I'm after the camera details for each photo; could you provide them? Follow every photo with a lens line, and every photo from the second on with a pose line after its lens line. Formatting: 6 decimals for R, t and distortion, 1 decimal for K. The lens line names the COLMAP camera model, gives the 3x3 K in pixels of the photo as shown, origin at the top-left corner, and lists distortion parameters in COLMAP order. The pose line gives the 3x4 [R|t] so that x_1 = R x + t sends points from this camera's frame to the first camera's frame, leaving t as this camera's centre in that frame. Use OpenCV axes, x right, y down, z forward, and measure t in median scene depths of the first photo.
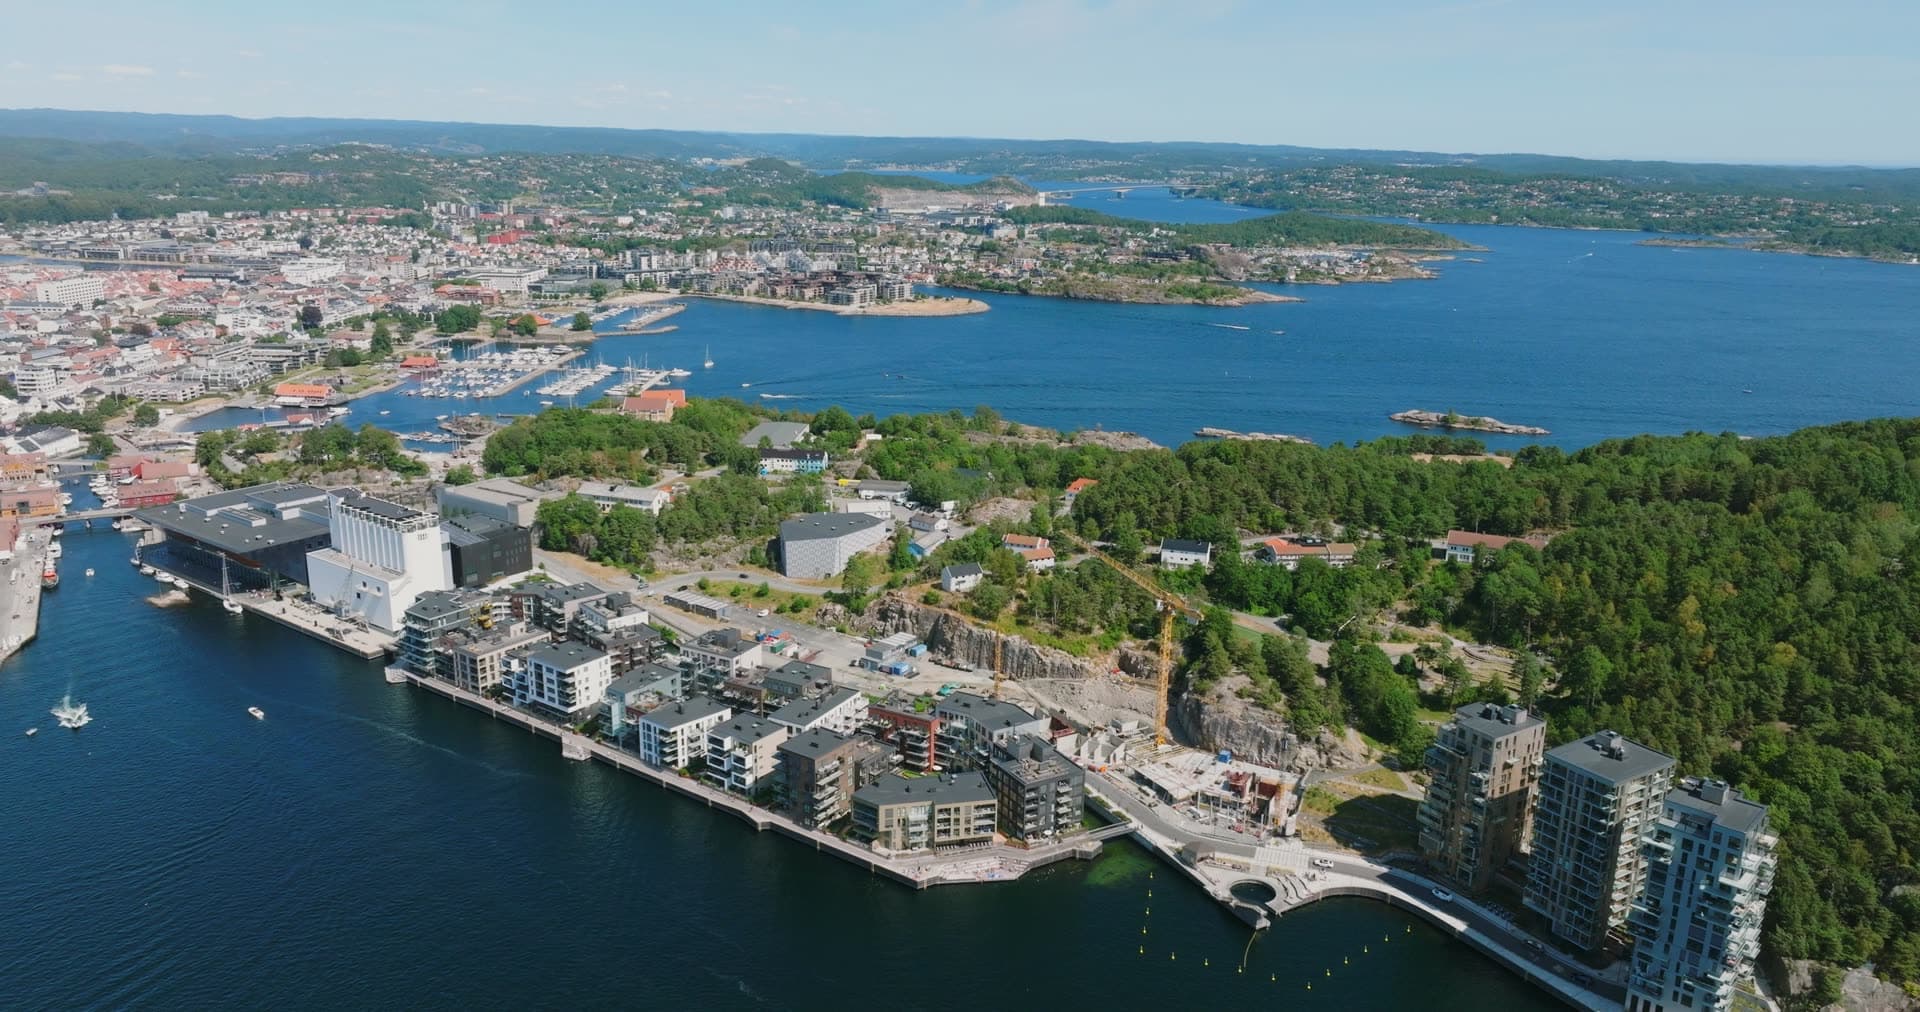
lens RADIAL K [[1347.0, 0, 958.1], [0, 1347.0, 509.7], [0, 0, 1]] dist [-0.000761, 0.016858]
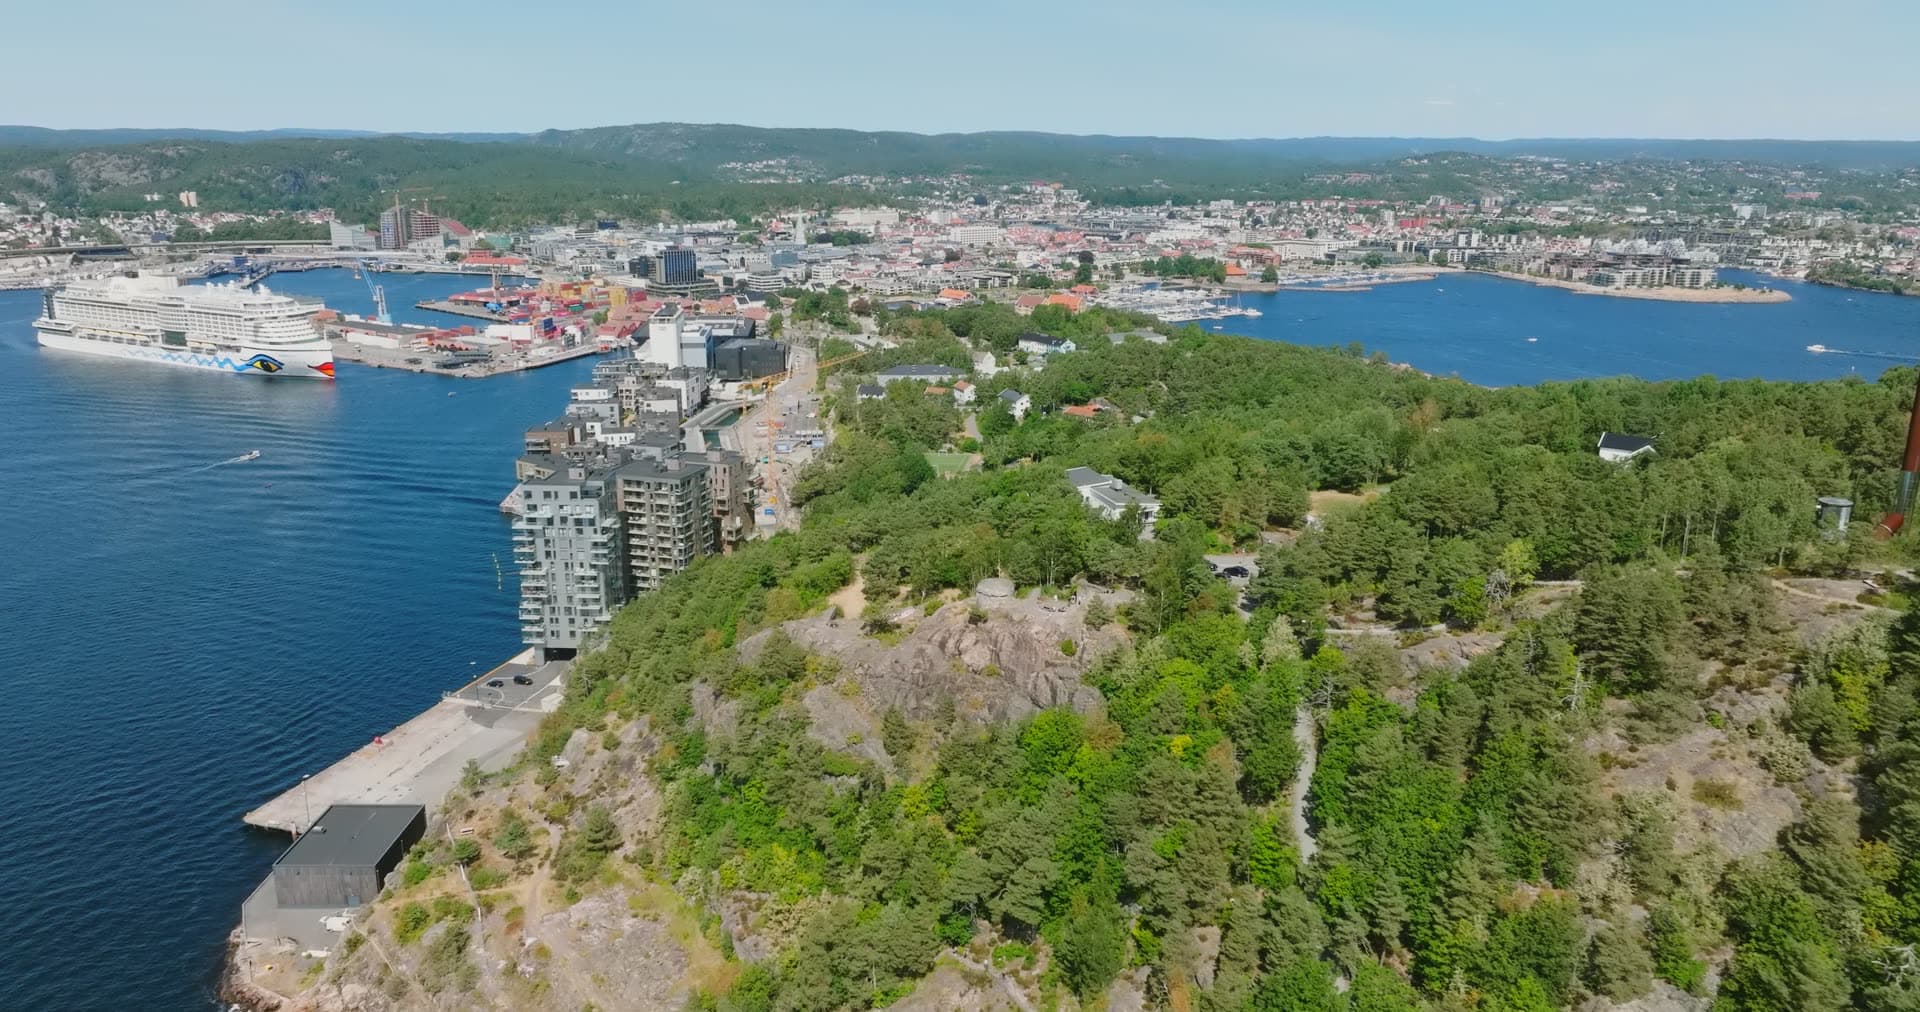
lens RADIAL K [[1347.0, 0, 958.1], [0, 1347.0, 505.8], [0, 0, 1]] dist [-0.000761, 0.016858]
pose [[0.654411, 0.177791, -0.734940, 0.845697], [-0.191978, 0.979182, 0.065933, 0.044194], [0.731362, 0.097946, 0.674919, 0.208186]]
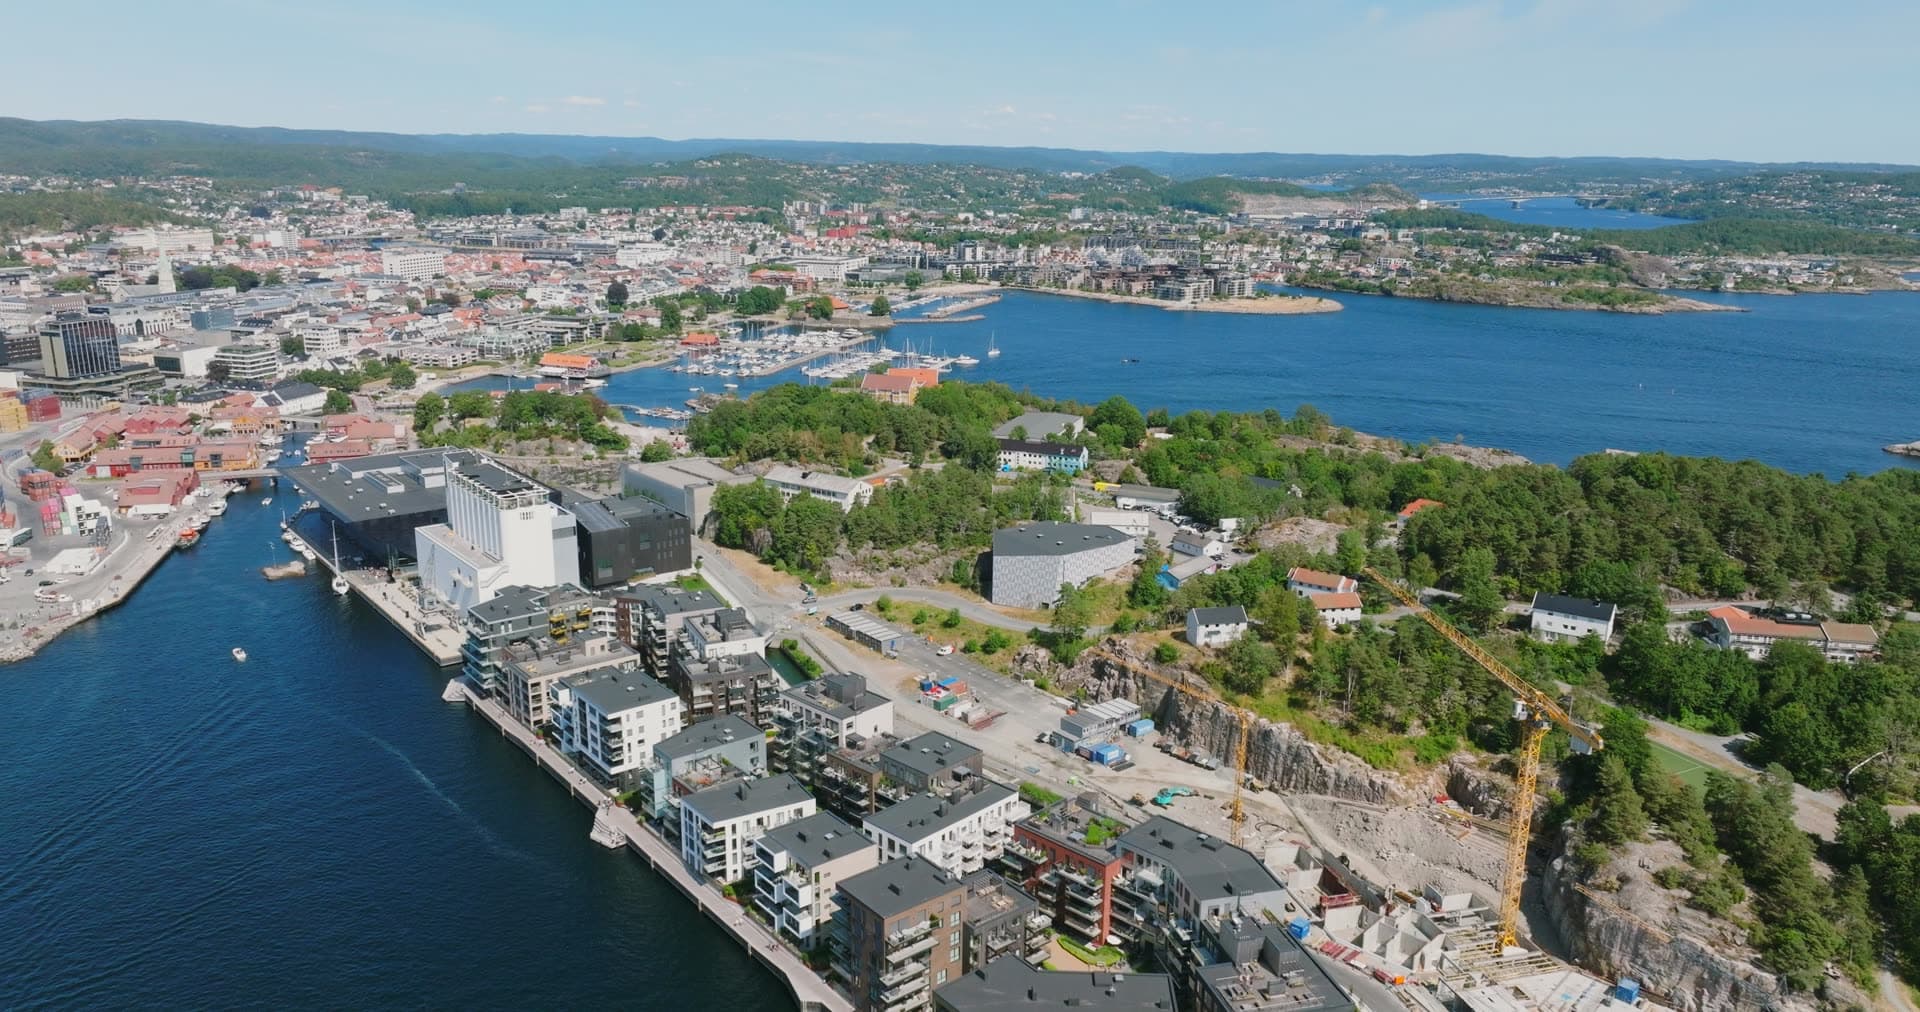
lens RADIAL K [[1347.0, 0, 960.1], [0, 1347.0, 503.1], [0, 0, 1]] dist [-0.000761, 0.016858]
pose [[0.964426, 0.061964, -0.256989, 0.042723], [-0.066852, 0.997710, -0.010315, 0.003229], [0.255761, 0.027129, 0.966359, 0.264267]]
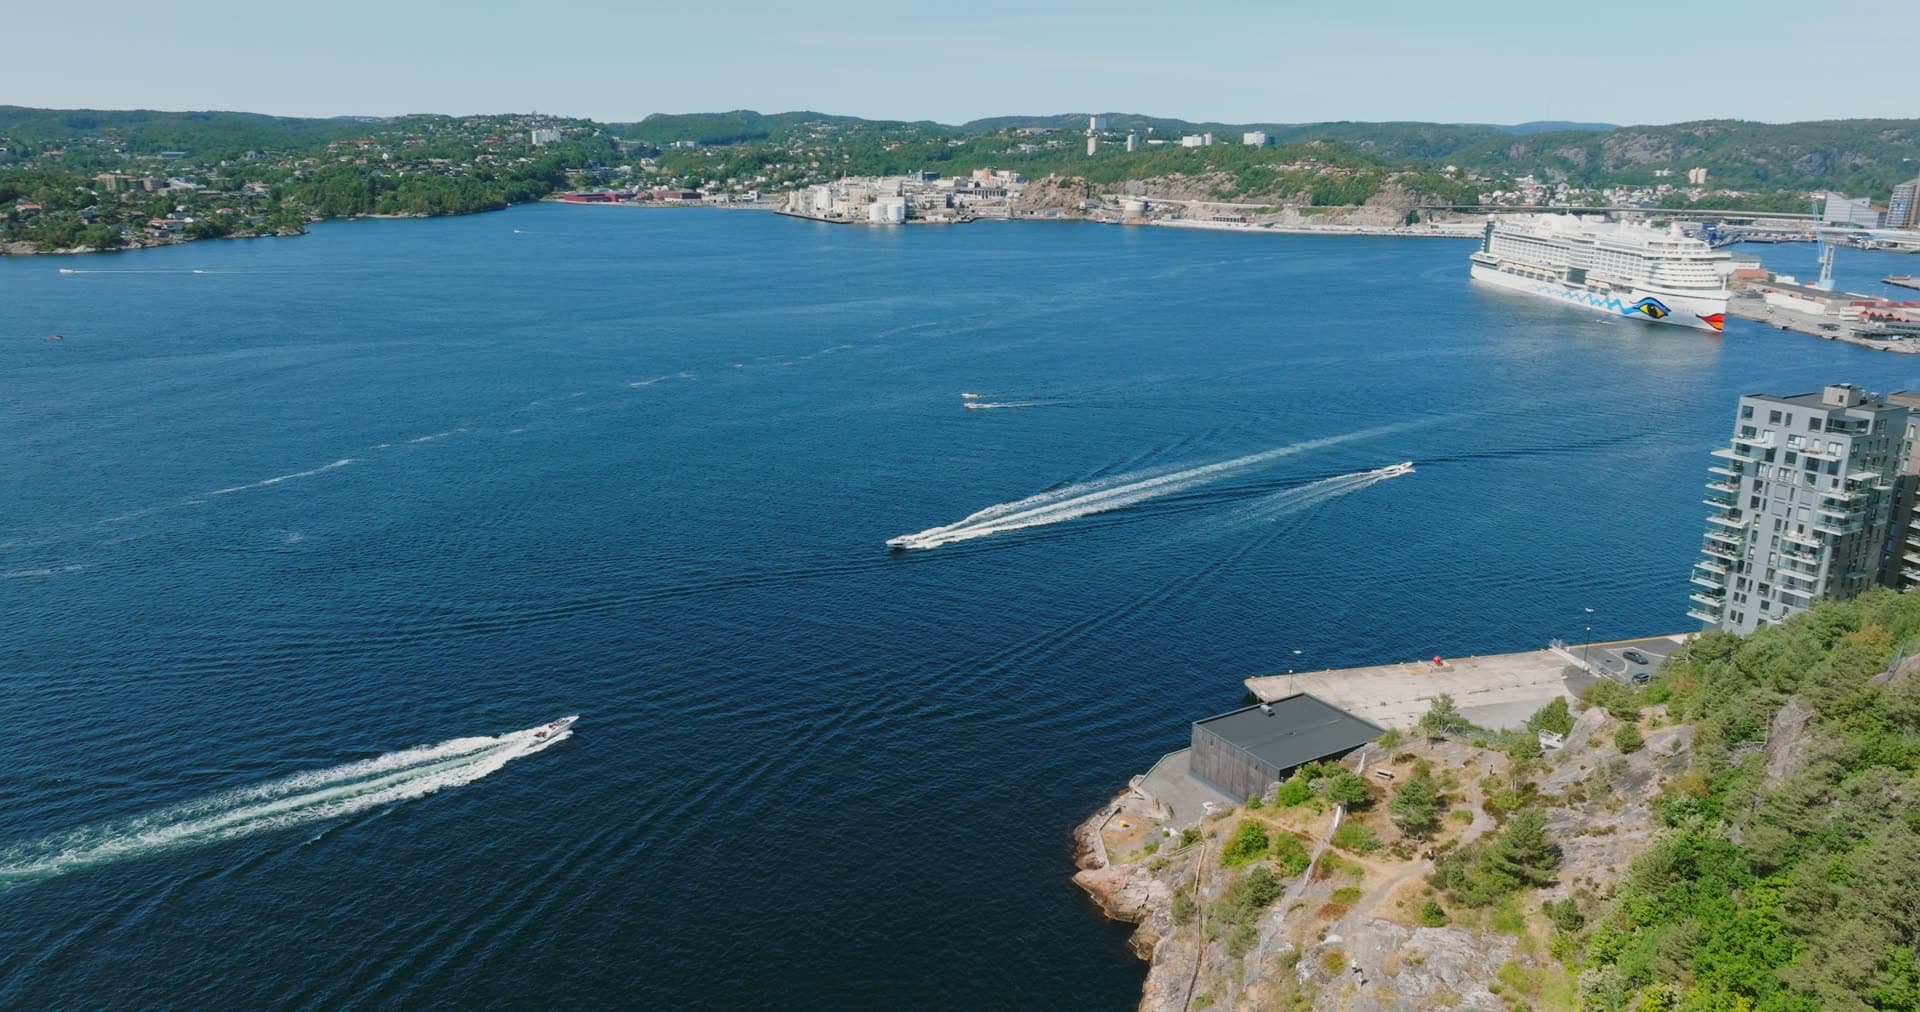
lens RADIAL K [[1347.0, 0, 962.8], [0, 1347.0, 505.4], [0, 0, 1]] dist [-0.000761, 0.016858]
pose [[-0.297536, 0.230318, -0.926513, 0.749778], [-0.267138, 0.911615, 0.312402, 0.076139], [0.916575, 0.340458, -0.209712, 0.346154]]
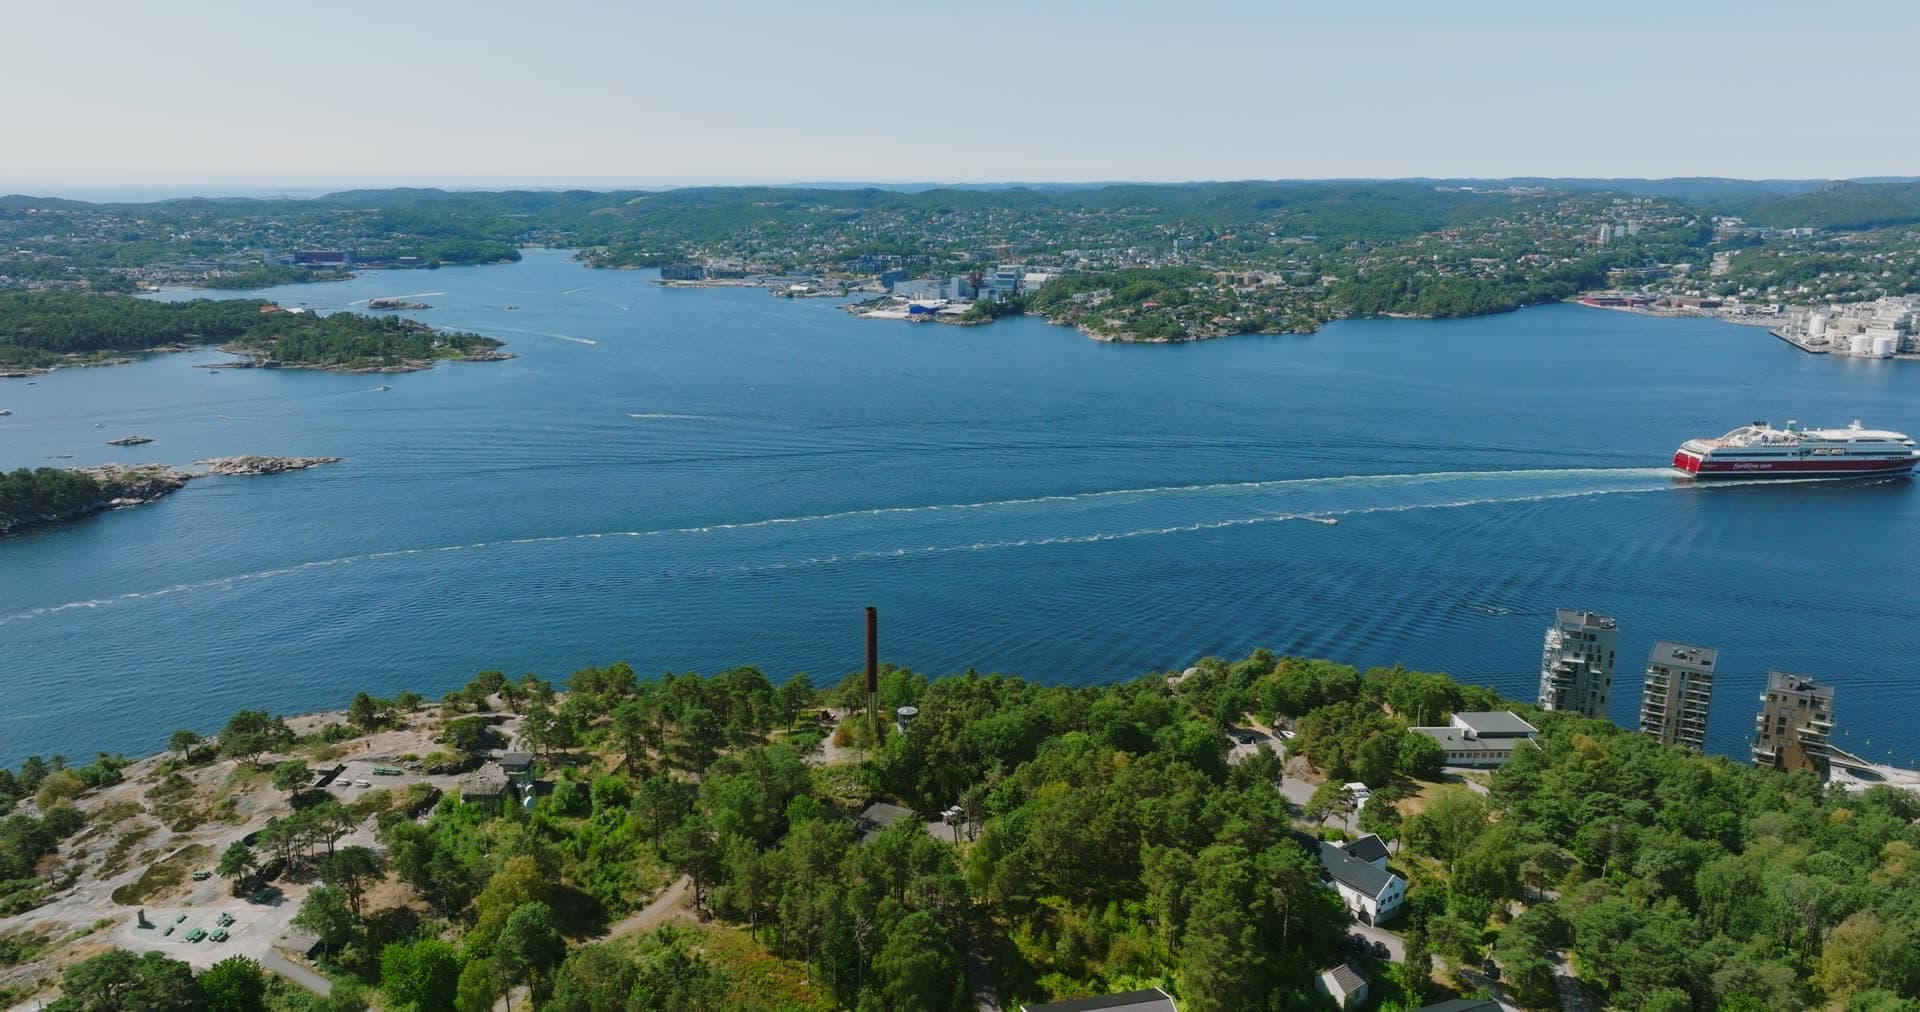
lens RADIAL K [[1347.0, 0, 966.1], [0, 1347.0, 508.4], [0, 0, 1]] dist [-0.000761, 0.016858]
pose [[-0.895563, 0.081999, -0.437314, 0.923047], [-0.139752, 0.881289, 0.451442, -0.247040], [0.422417, 0.465410, -0.777790, 0.907666]]
